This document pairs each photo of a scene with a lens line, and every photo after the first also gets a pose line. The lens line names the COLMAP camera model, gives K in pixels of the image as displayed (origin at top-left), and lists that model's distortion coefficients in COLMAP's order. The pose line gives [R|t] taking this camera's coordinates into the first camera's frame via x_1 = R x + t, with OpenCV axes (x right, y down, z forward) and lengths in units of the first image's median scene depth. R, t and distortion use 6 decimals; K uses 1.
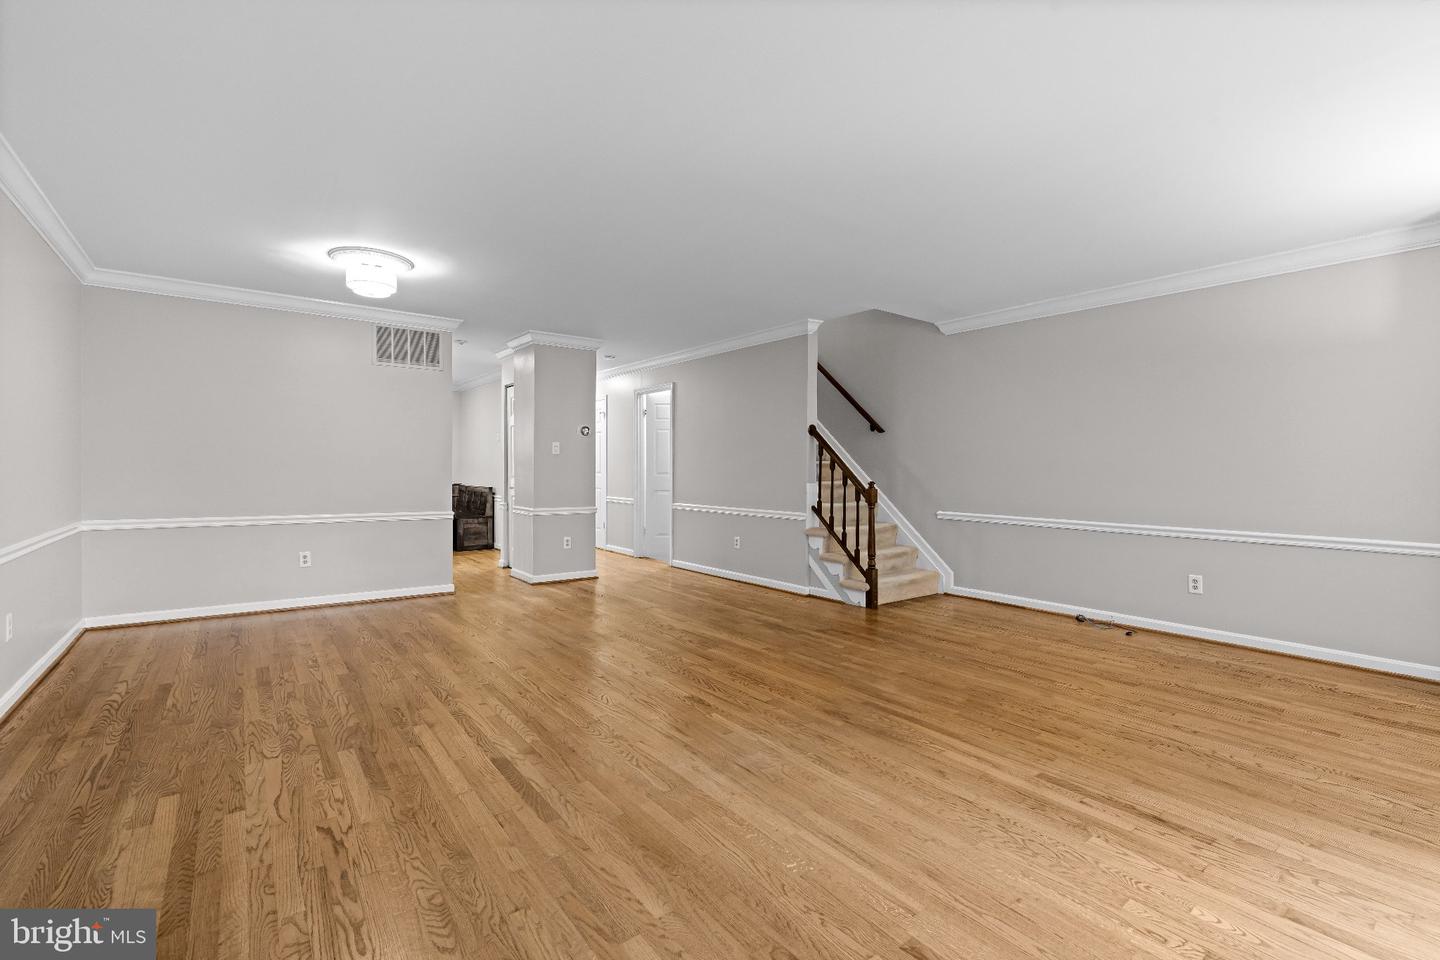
lens RADIAL K [[627.6, 0, 723.8], [0, 627.6, 470.1], [0, 0, 1]] dist [0.000155, 0.000035]
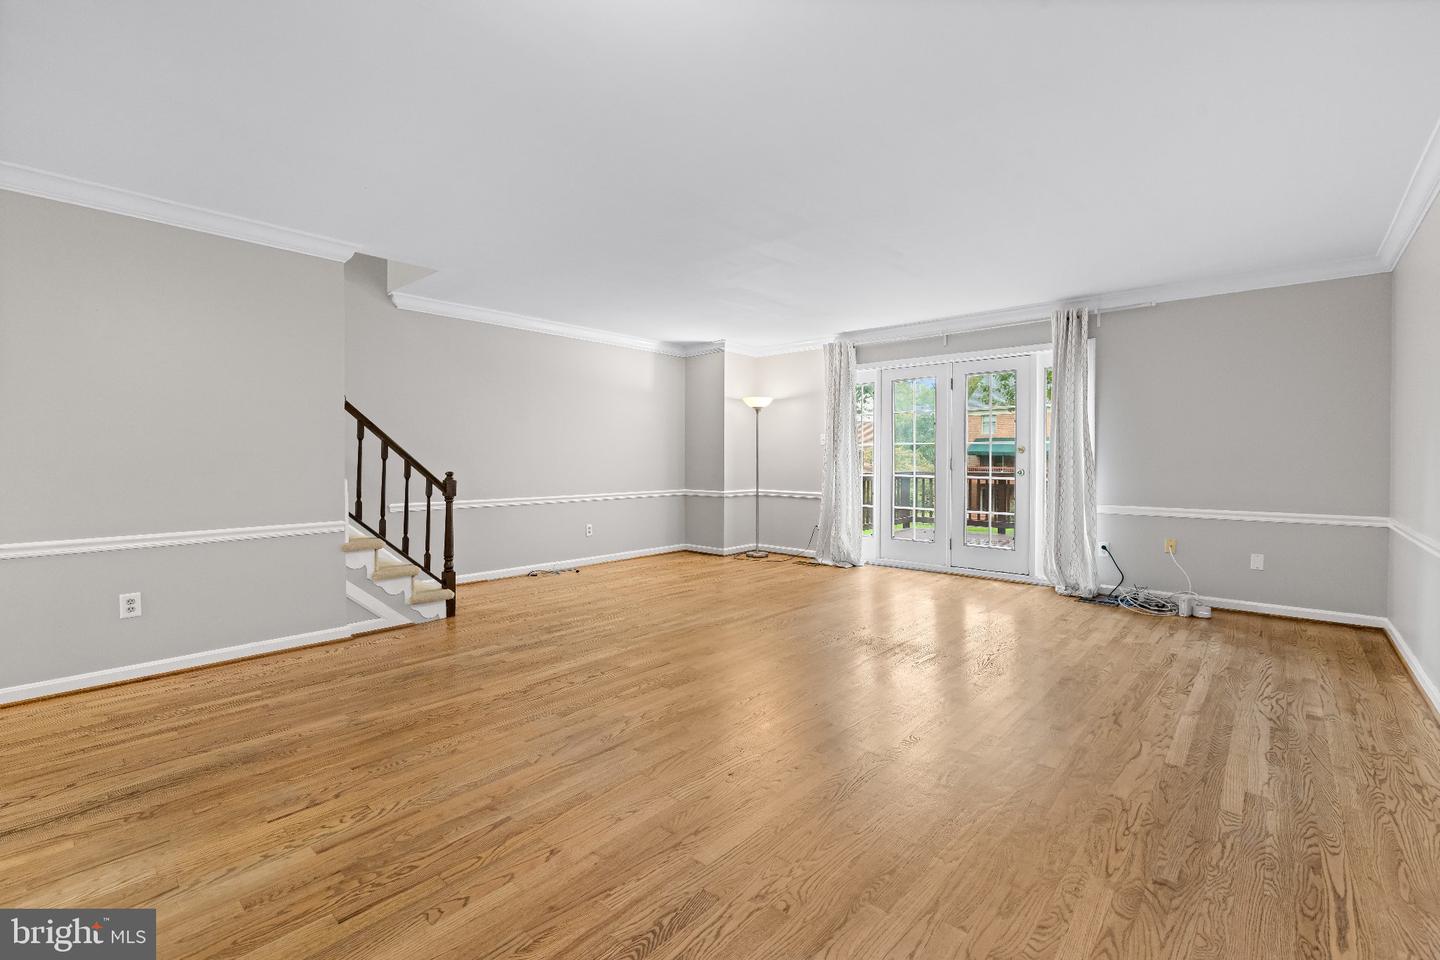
lens RADIAL K [[627.6, 0, 723.8], [0, 627.6, 470.1], [0, 0, 1]] dist [0.000155, 0.000035]
pose [[-0.186283, -0.024916, 0.982180, -0.672645], [-0.001675, 0.999685, 0.025042, -0.003896], [-0.982495, 0.003019, -0.186266, 0.781558]]
